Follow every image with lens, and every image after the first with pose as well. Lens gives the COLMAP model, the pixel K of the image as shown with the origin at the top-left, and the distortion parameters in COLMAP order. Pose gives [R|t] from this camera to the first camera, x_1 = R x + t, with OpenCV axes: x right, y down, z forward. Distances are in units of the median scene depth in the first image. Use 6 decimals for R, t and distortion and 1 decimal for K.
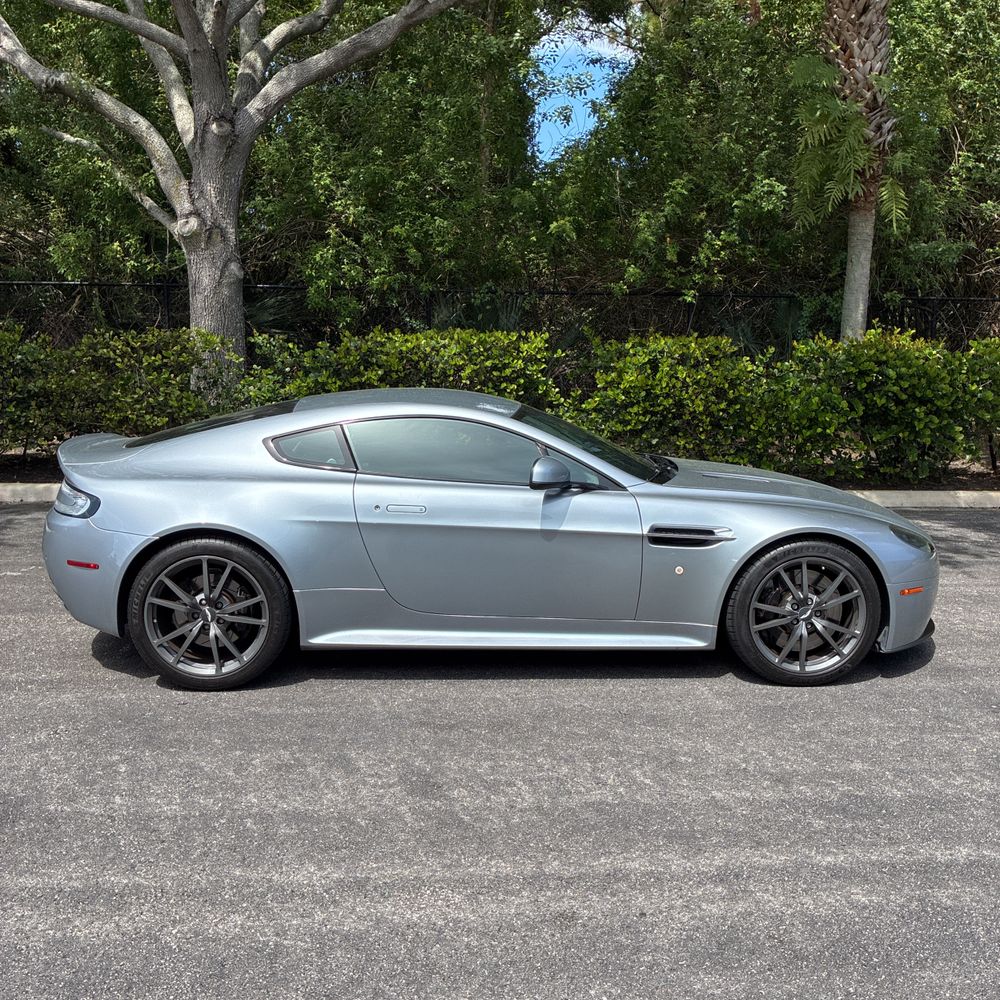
lens RADIAL K [[1018.2, 0, 501.3], [0, 1018.2, 502.9], [0, 0, 1]] dist [0.170007, -0.688662]
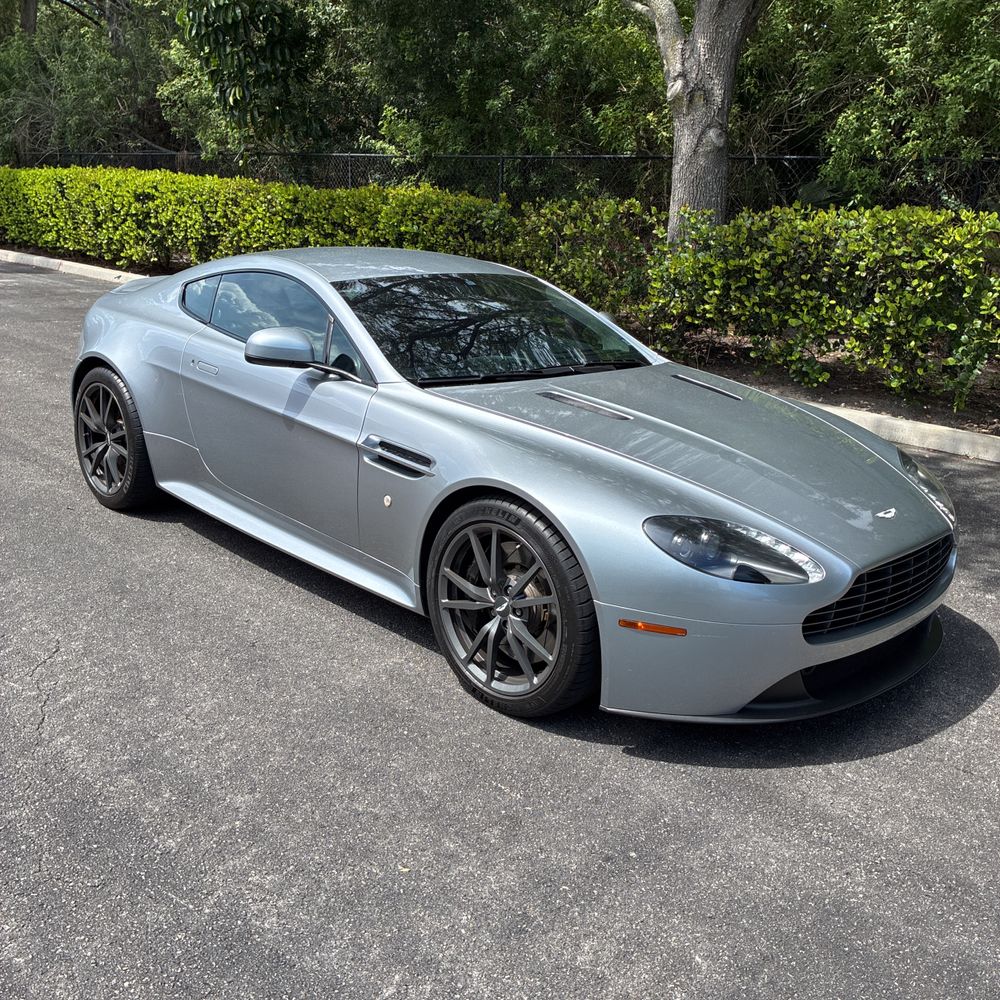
lens RADIAL K [[1023.6, 0, 489.0], [0, 1023.6, 494.9], [0, 0, 1]] dist [0.006435, 0.015545]
pose [[0.666527, 0.225687, -0.710497, 0.363661], [-0.158732, 0.974183, 0.160537, -0.034349], [0.728385, 0.005777, 0.685143, 0.256237]]
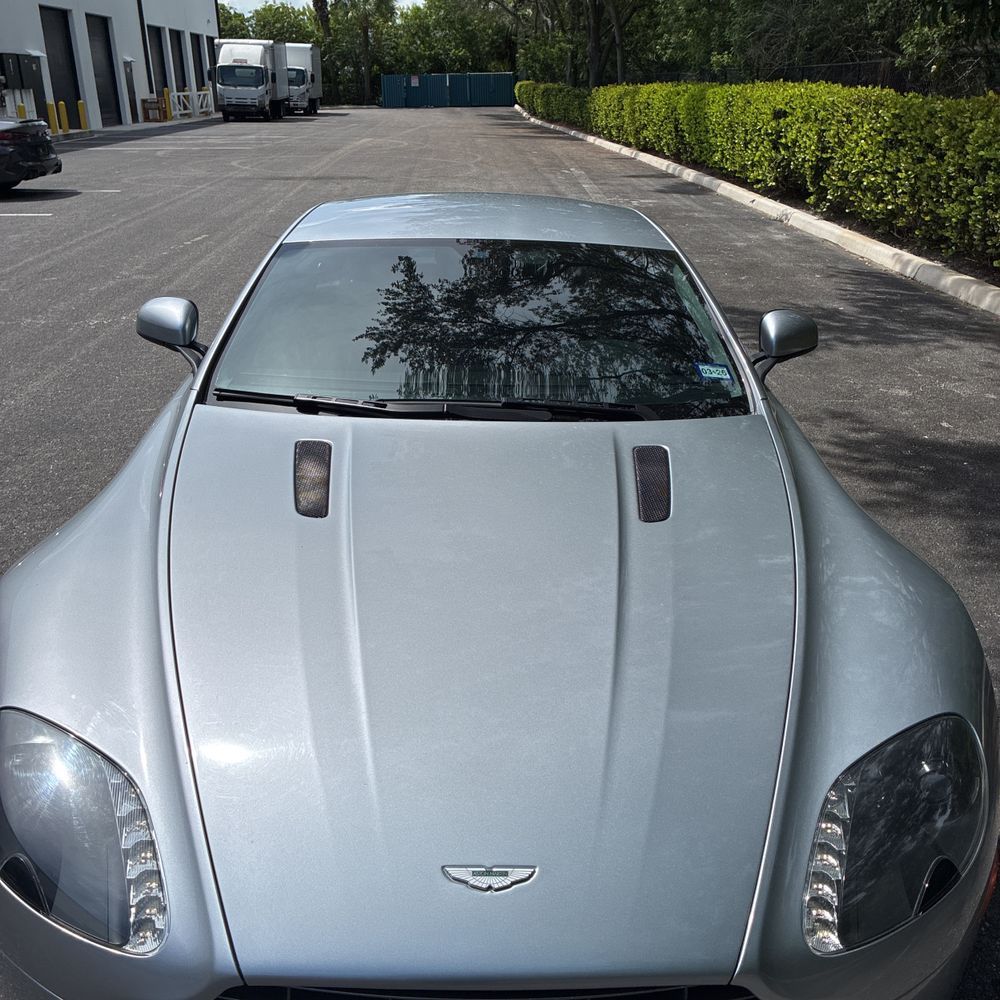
lens RADIAL K [[999.0, 0, 503.8], [0, 999.0, 500.9], [0, 0, 1]] dist [0.038747, -0.046051]
pose [[-0.017641, 0.373493, -0.927465, 0.327233], [-0.177537, 0.911699, 0.370520, -0.098143], [0.983956, 0.171196, 0.050225, 0.565420]]
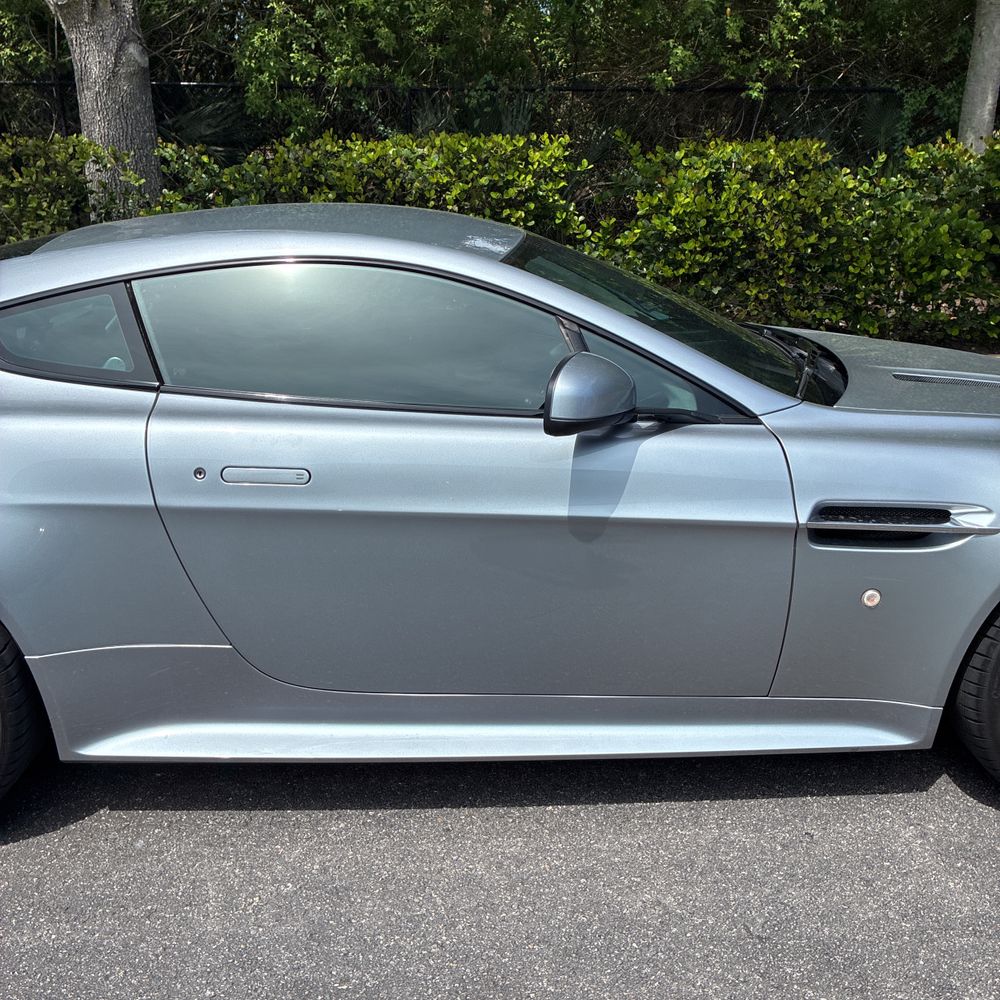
lens RADIAL K [[1025.4, 0, 509.1], [0, 1025.4, 499.8], [0, 0, 1]] dist [0.005145, 0.028555]
pose [[0.999926, -0.009783, -0.007227, 0.007367], [0.010741, 0.989020, 0.147390, -0.022644], [0.005706, -0.147457, 0.989052, 0.263333]]
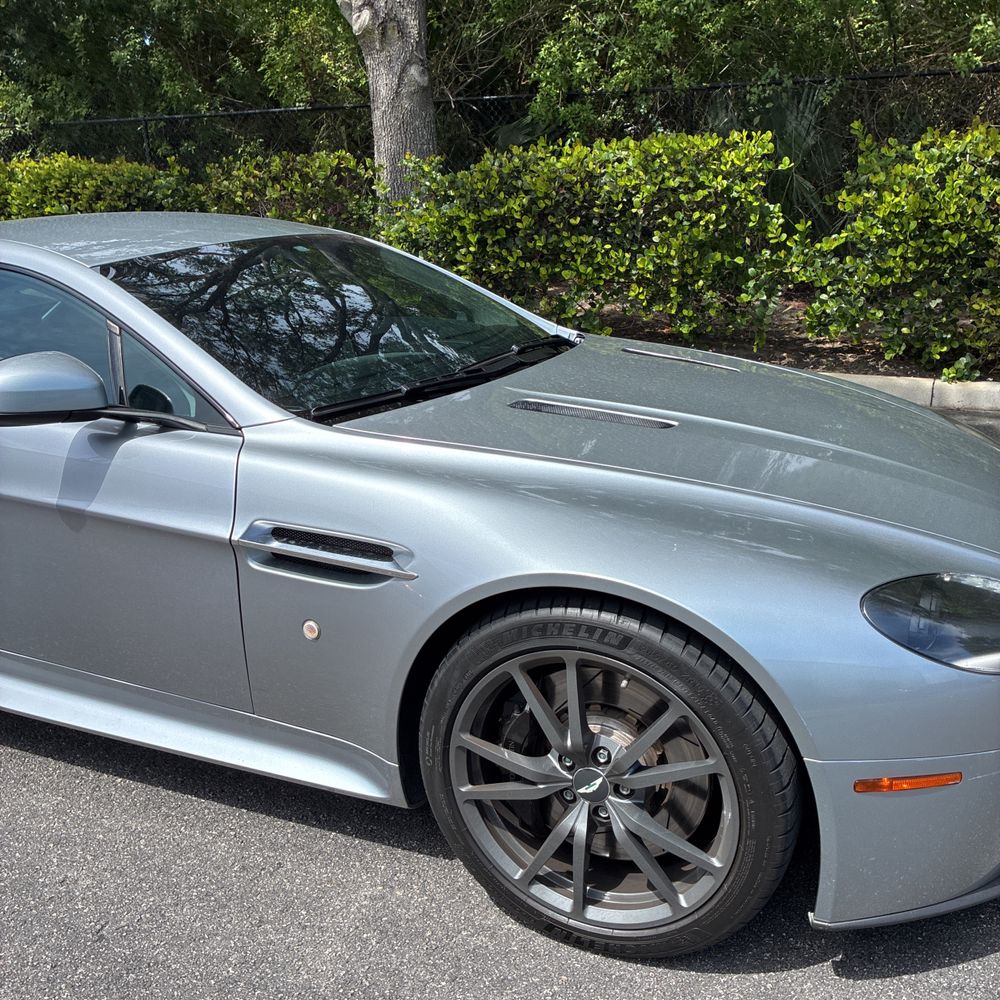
lens RADIAL K [[1025.1, 0, 503.0], [0, 1025.1, 496.6], [0, 0, 1]] dist [0.005069, 0.021082]
pose [[0.892780, 0.101927, -0.438810, 0.205900], [-0.038997, 0.987897, 0.150128, -0.027776], [0.448801, -0.116919, 0.885950, 0.314953]]
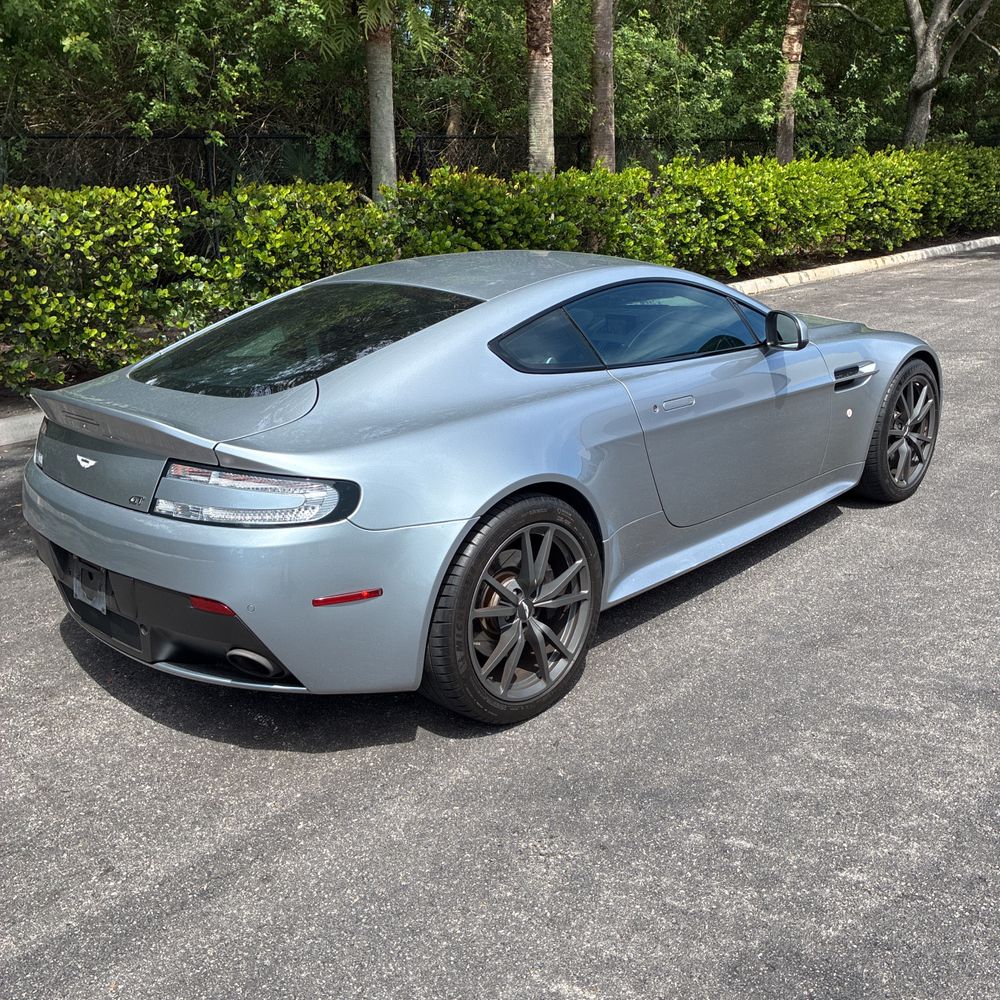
lens RADIAL K [[1025.1, 0, 503.0], [0, 1025.1, 496.6], [0, 0, 1]] dist [0.005069, 0.021082]
pose [[0.723624, -0.246373, 0.644724, -0.336046], [0.160300, 0.968568, 0.190209, -0.044728], [-0.671321, -0.034290, 0.740373, 0.239581]]
